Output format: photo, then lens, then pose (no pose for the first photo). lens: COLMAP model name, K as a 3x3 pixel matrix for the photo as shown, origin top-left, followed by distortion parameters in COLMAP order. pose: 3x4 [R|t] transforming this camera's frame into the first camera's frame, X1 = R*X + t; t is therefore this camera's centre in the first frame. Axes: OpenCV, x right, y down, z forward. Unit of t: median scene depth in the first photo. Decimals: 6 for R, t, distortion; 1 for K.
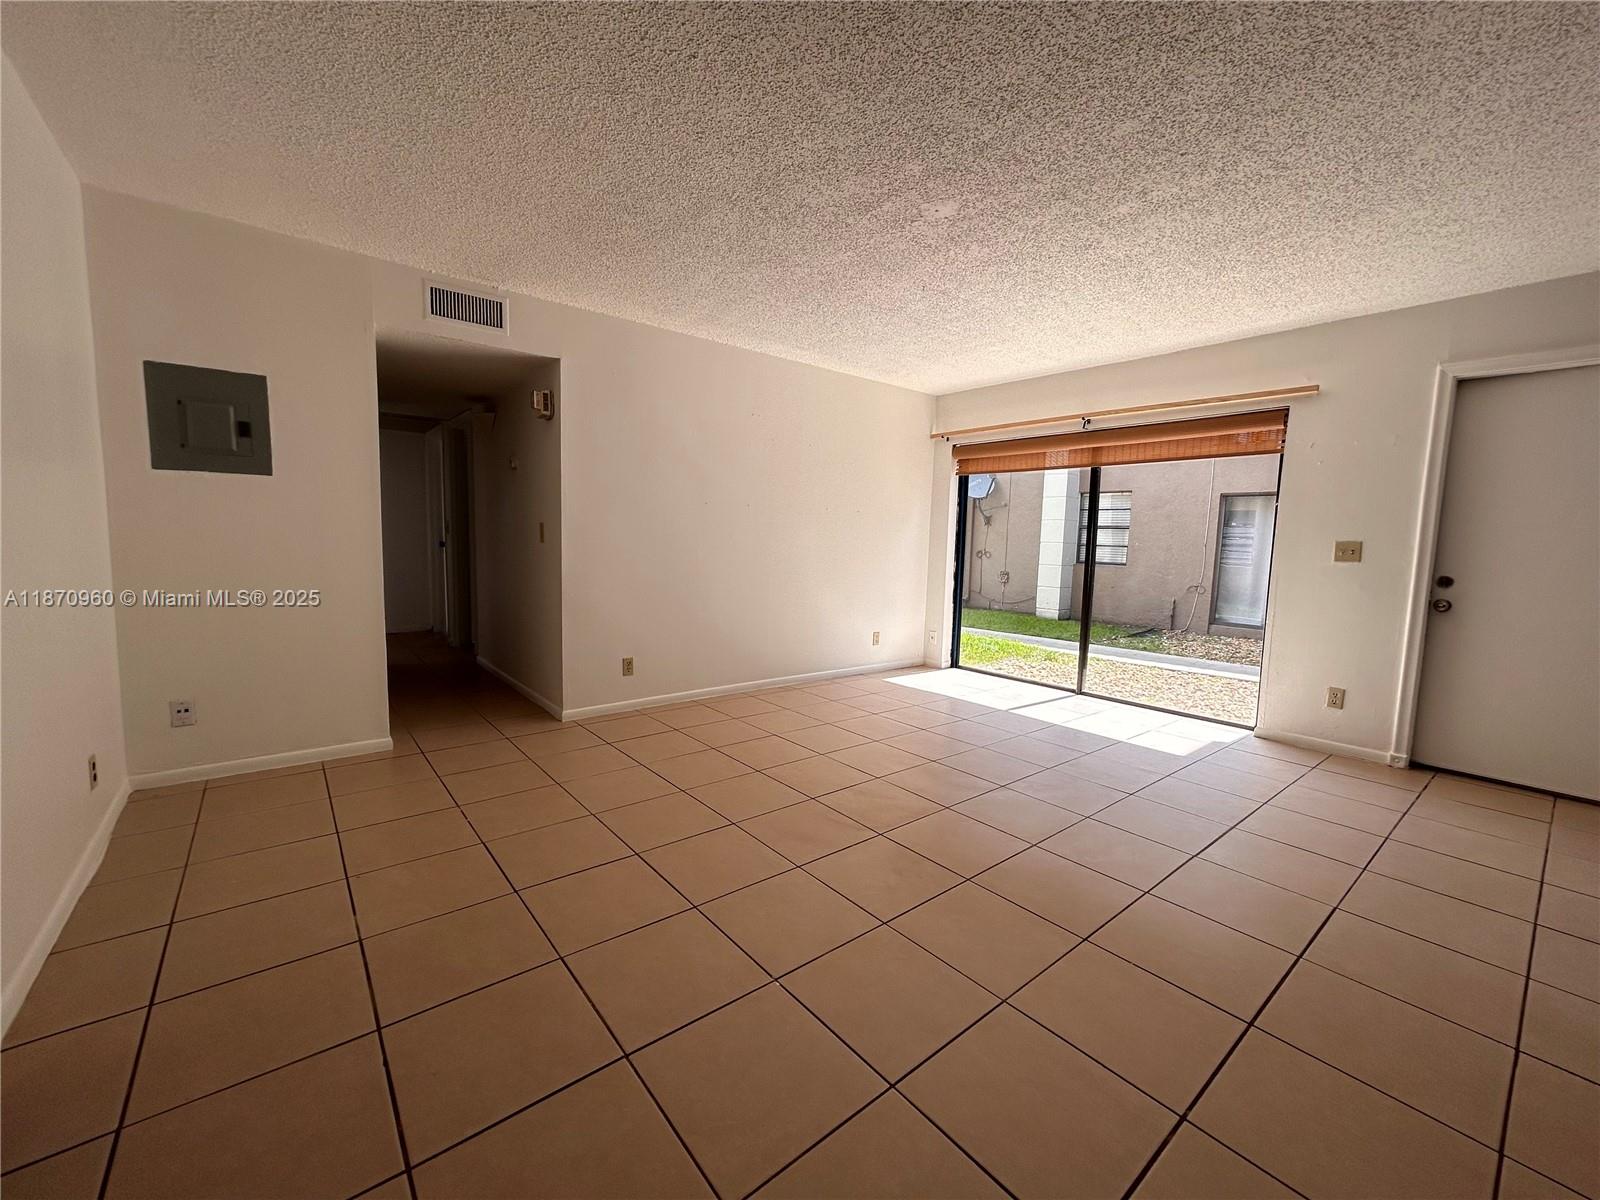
lens RADIAL K [[643.4, 0, 800.0], [0, 643.4, 600.0], [0, 0, 1]] dist [0.000716, 0.000045]
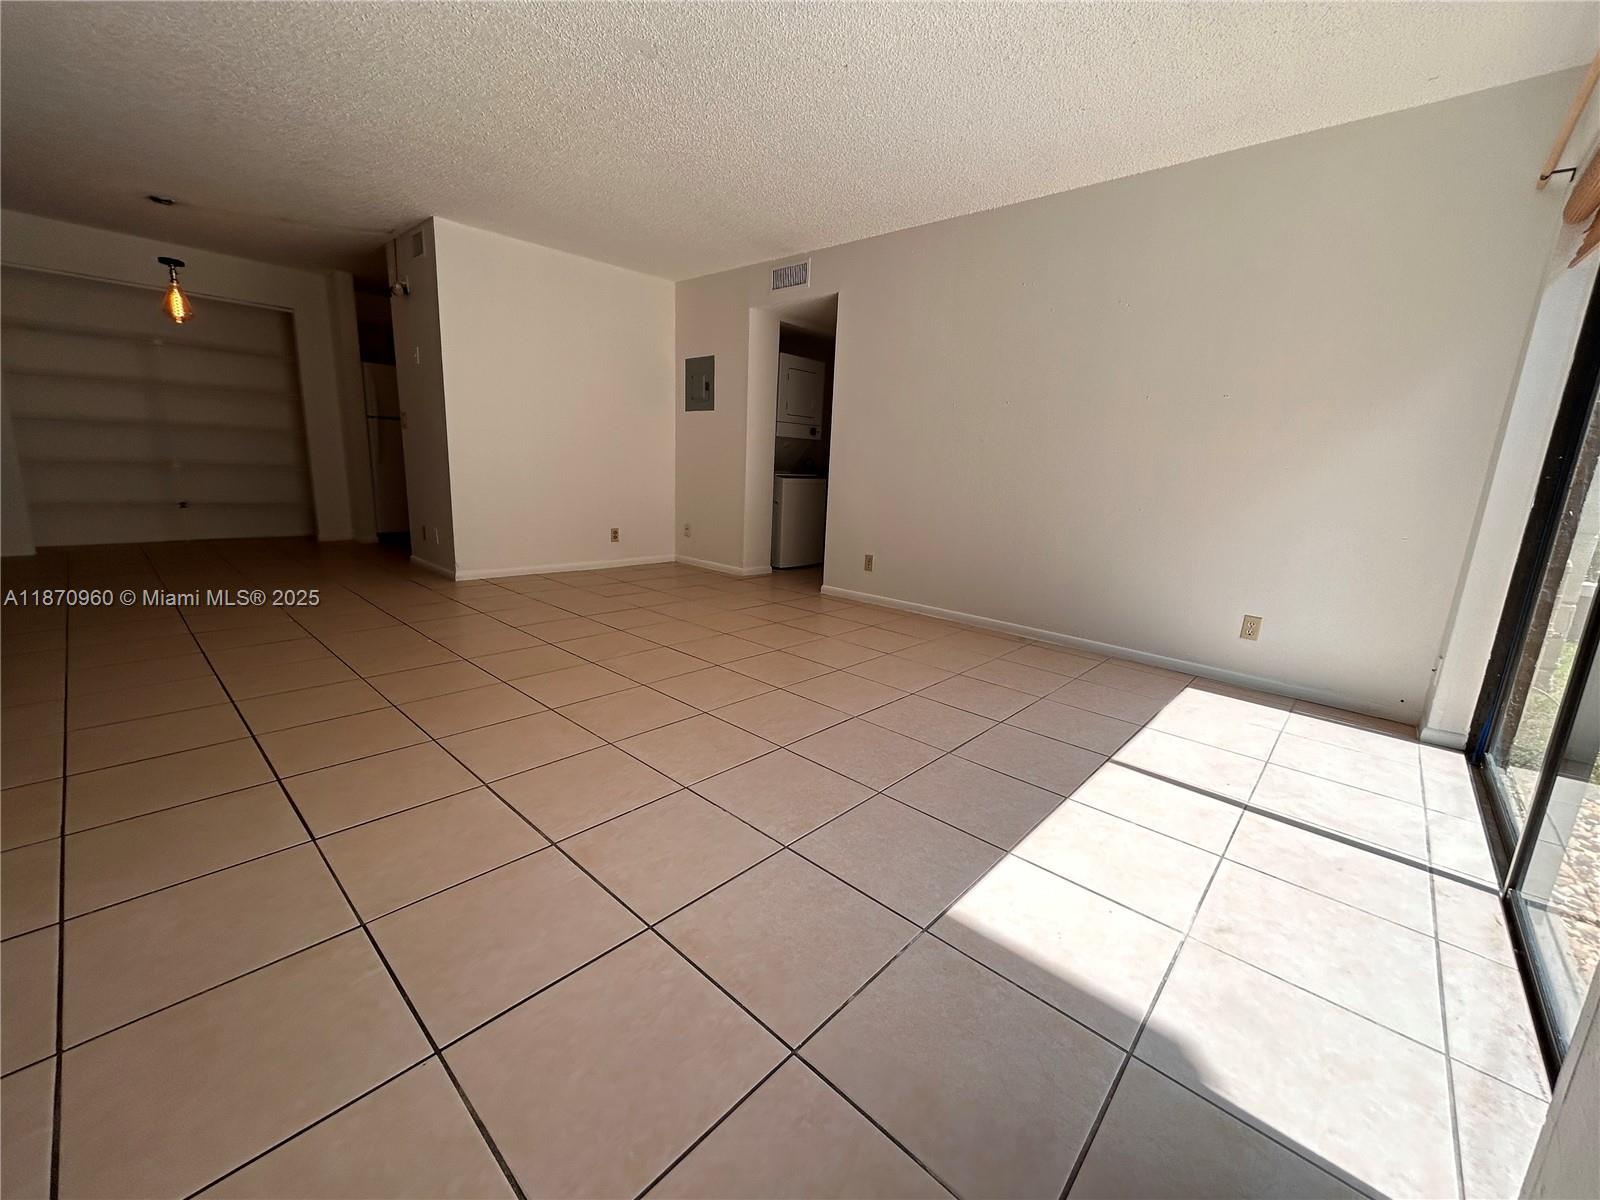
lens RADIAL K [[643.4, 0, 800.0], [0, 643.4, 600.0], [0, 0, 1]] dist [0.000716, 0.000045]
pose [[0.151242, 0.185573, -0.970921, 0.917392], [-0.141871, 0.976127, 0.164468, 0.000790], [0.978263, 0.112871, 0.173959, 0.800613]]
